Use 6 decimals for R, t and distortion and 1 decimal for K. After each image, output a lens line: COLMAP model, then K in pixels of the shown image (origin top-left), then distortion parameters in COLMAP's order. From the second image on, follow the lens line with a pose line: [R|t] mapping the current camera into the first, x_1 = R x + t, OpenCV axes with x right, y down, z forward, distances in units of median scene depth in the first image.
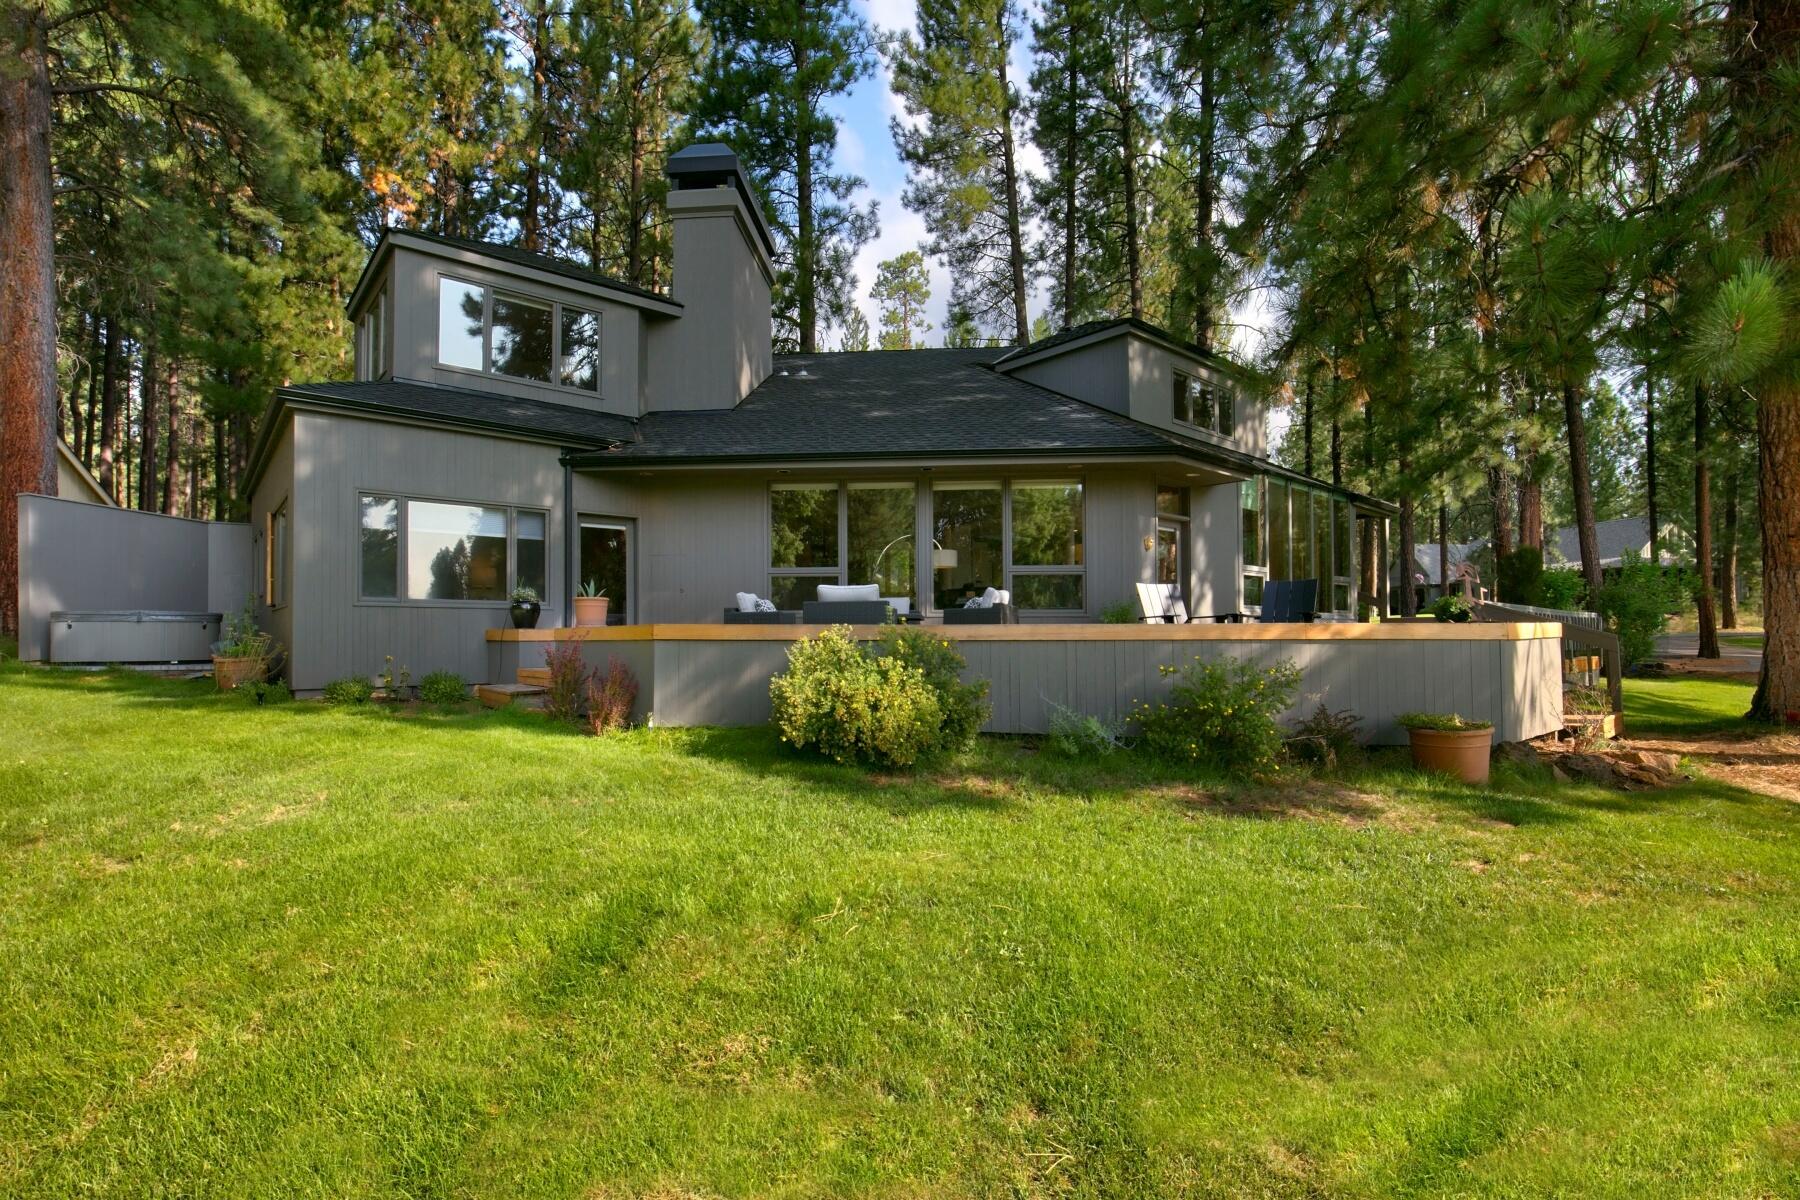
lens RADIAL K [[826.1, 0, 928.6], [0, 826.1, 641.1], [0, 0, 1]] dist [-0.034009, 0.000613]
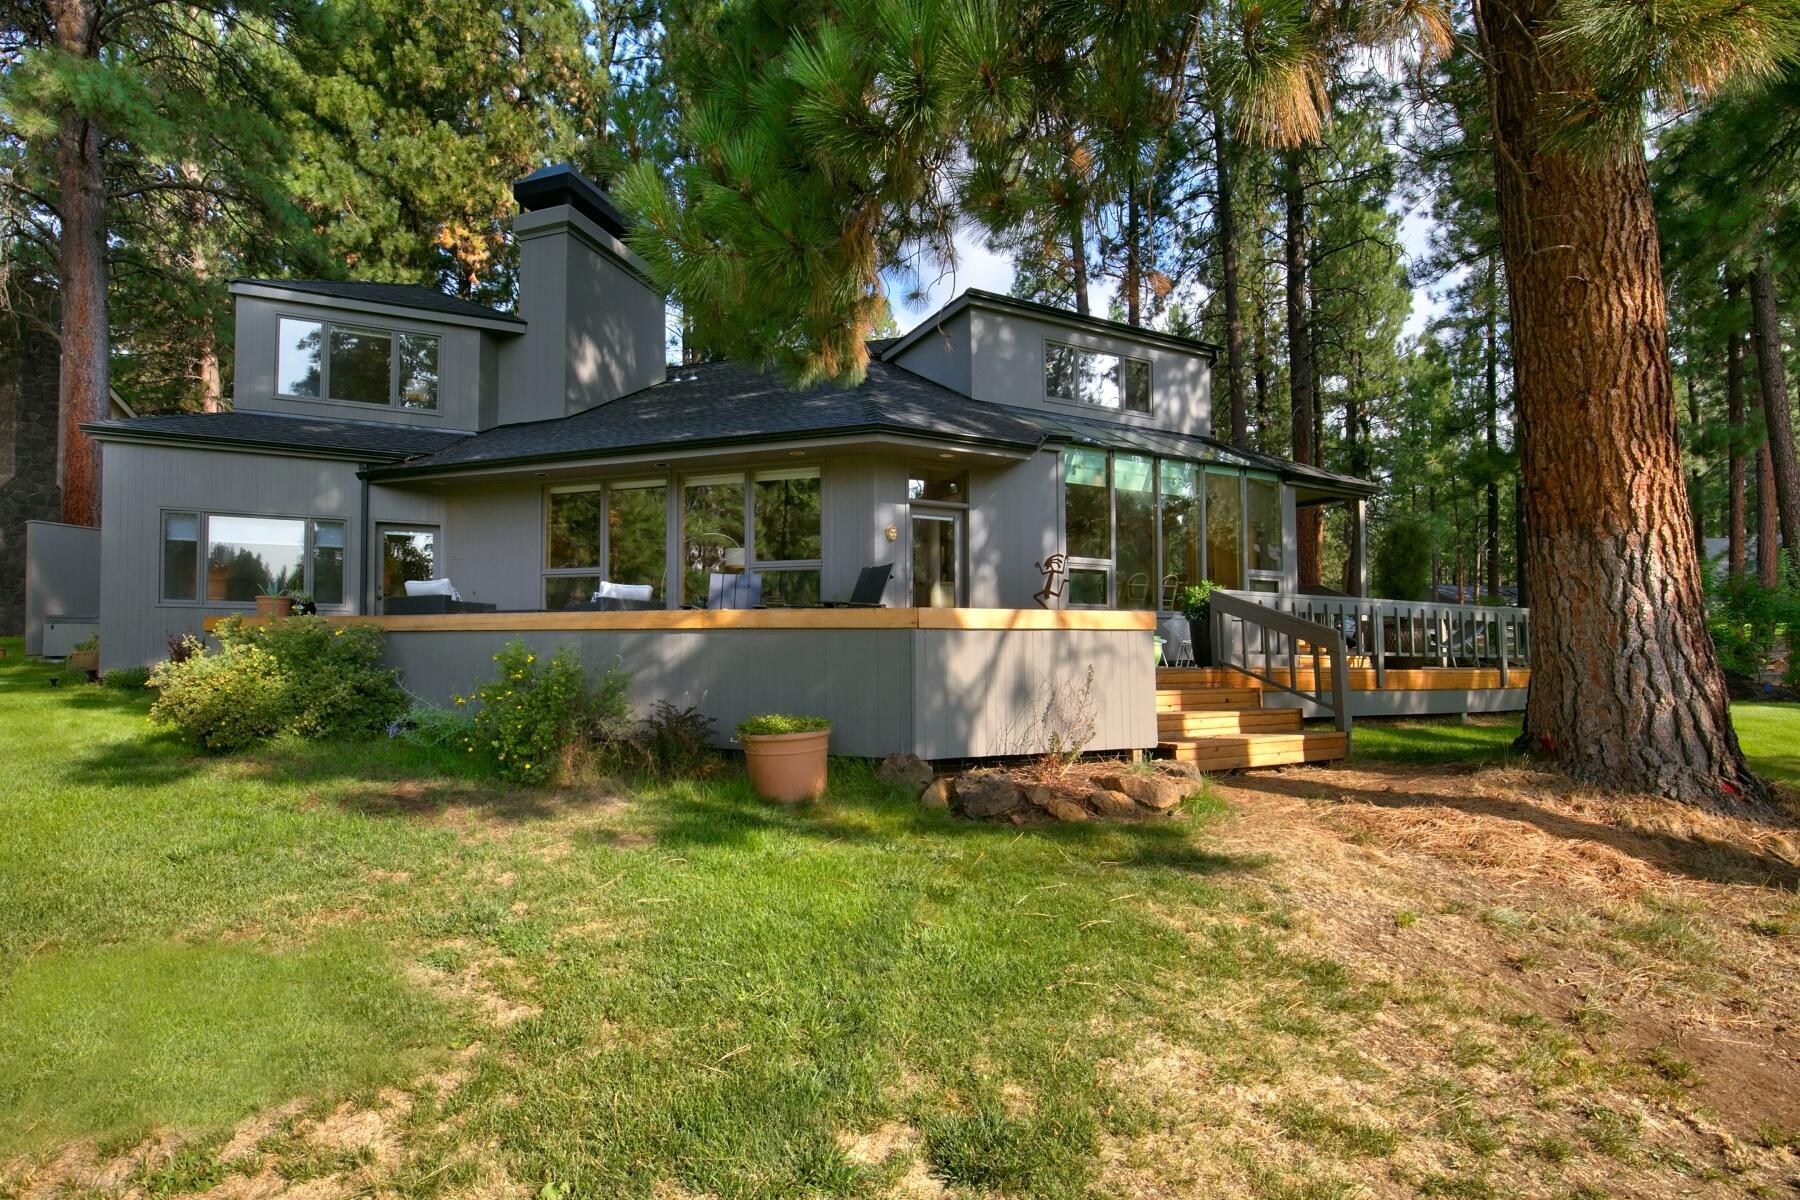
lens RADIAL K [[846.5, 0, 894.0], [0, 846.5, 635.3], [0, 0, 1]] dist [-0.038393, 0.005959]
pose [[0.964153, -0.002763, -0.265332, 0.530193], [-0.000750, 0.999913, -0.013137, 0.009580], [0.265345, 0.012865, 0.964068, 0.109586]]
